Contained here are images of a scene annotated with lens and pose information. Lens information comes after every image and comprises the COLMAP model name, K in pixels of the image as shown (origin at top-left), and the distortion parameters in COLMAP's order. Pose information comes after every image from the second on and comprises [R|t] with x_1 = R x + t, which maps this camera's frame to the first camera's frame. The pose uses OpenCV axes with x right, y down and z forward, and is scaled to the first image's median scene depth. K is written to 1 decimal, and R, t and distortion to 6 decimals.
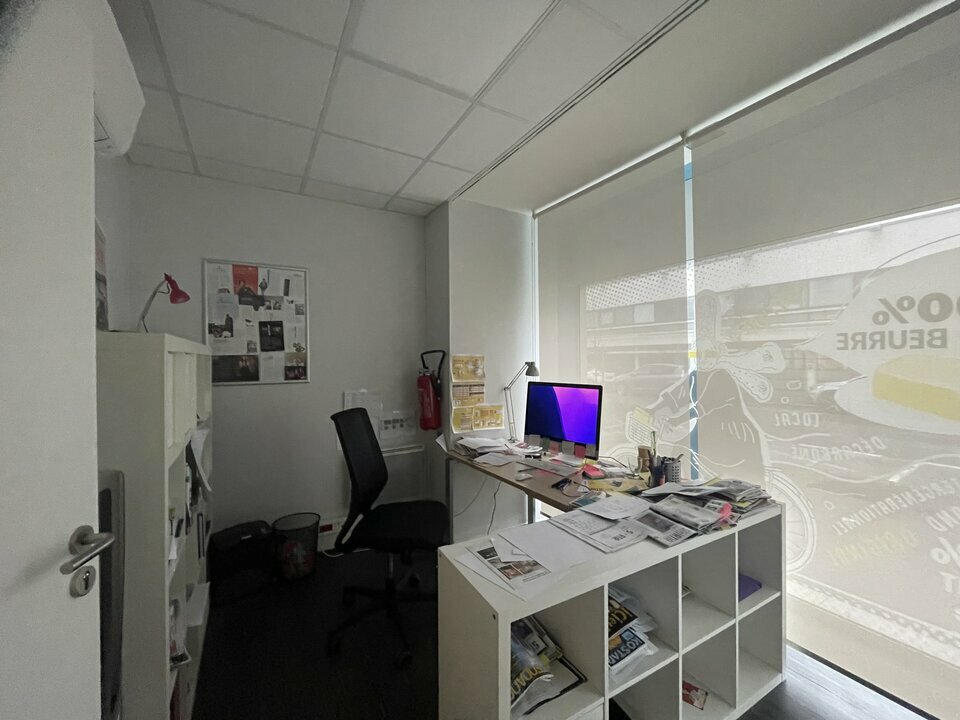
lens RADIAL K [[387.5, 0, 477.6], [0, 387.5, 358.5], [0, 0, 1]] dist [0.003389, 0.000328]
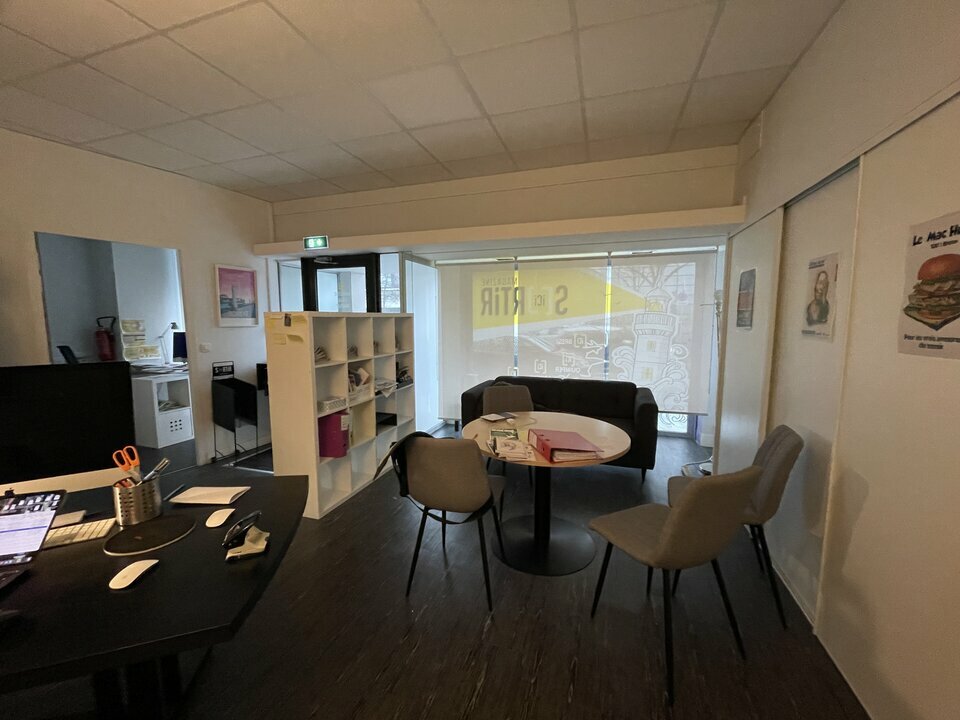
lens RADIAL K [[387.5, 0, 481.5], [0, 387.5, 356.4], [0, 0, 1]] dist [0.003389, 0.000328]
pose [[0.742244, -0.068281, 0.666642, -0.036019], [0.002954, 0.995119, 0.098636, -0.010374], [-0.670124, -0.071243, 0.738823, -1.558142]]
